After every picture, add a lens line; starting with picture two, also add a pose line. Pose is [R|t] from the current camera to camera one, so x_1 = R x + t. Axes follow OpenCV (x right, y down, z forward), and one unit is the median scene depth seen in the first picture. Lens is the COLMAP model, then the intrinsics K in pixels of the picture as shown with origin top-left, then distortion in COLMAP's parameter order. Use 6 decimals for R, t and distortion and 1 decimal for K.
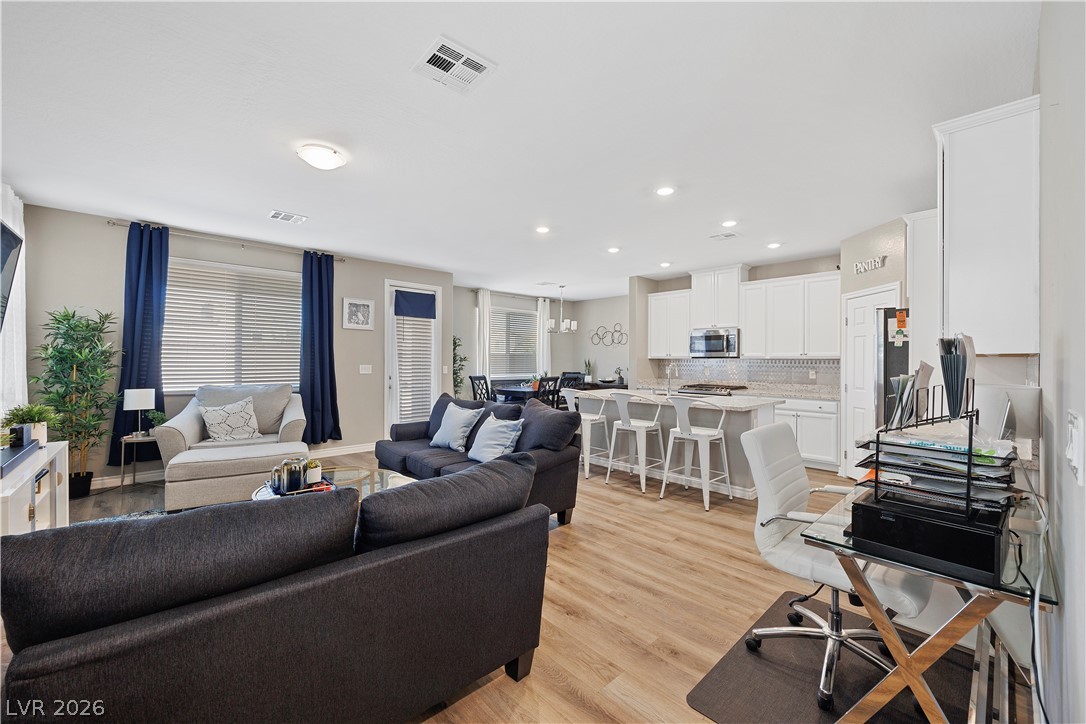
lens RADIAL K [[434.9, 0, 543.0], [0, 434.9, 362.0], [0, 0, 1]] dist [-0.002077, -0.000329]
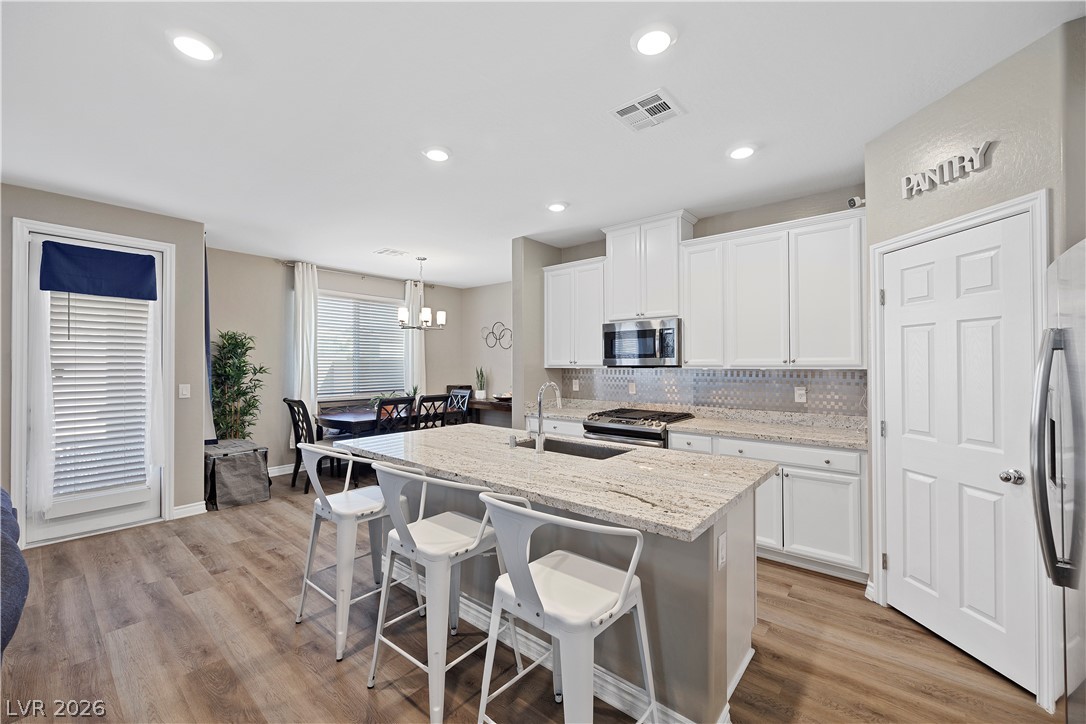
lens RADIAL K [[434.9, 0, 543.0], [0, 434.9, 362.0], [0, 0, 1]] dist [-0.002077, -0.000329]
pose [[0.992932, -0.006306, 0.118515, 0.196405], [0.007589, 0.999917, -0.010379, -0.012382], [-0.118440, 0.011205, 0.992898, 0.436750]]
